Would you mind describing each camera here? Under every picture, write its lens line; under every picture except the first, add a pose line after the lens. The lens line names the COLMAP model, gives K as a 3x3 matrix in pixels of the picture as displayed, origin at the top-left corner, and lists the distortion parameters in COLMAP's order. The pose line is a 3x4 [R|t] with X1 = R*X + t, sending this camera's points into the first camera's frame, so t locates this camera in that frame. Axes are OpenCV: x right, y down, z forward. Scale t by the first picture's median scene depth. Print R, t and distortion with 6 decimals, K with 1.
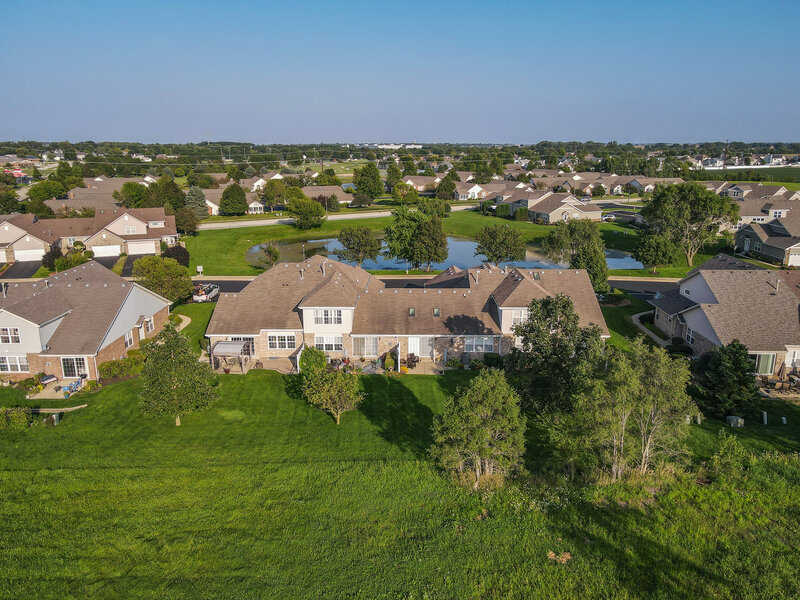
lens RADIAL K [[581.0, 0, 400.0], [0, 581.0, 300.0], [0, 0, 1]] dist [0.022834, 0.004451]
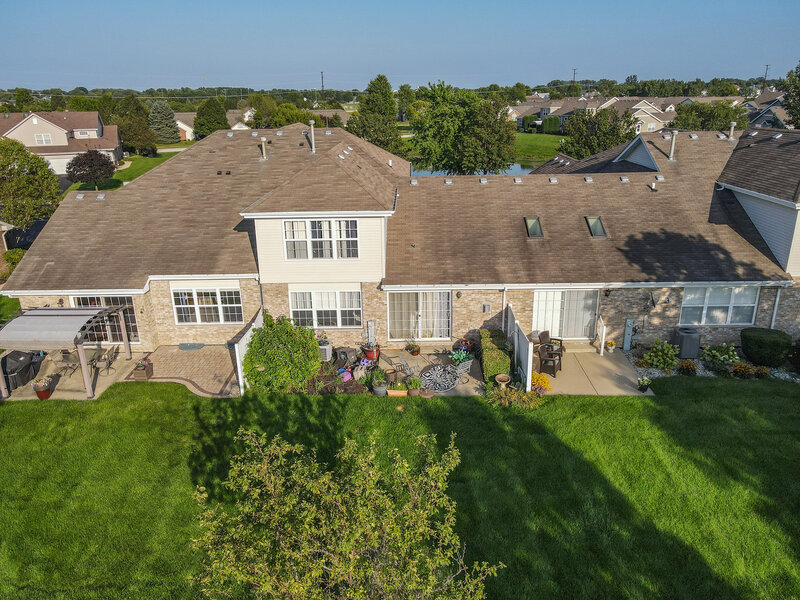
lens RADIAL K [[581.0, 0, 400.0], [0, 581.0, 300.0], [0, 0, 1]] dist [0.022834, 0.004451]
pose [[0.999819, -0.014666, -0.012159, -0.068541], [0.015646, 0.996269, 0.084870, 0.036763], [0.010869, -0.085044, 0.996318, 0.616029]]
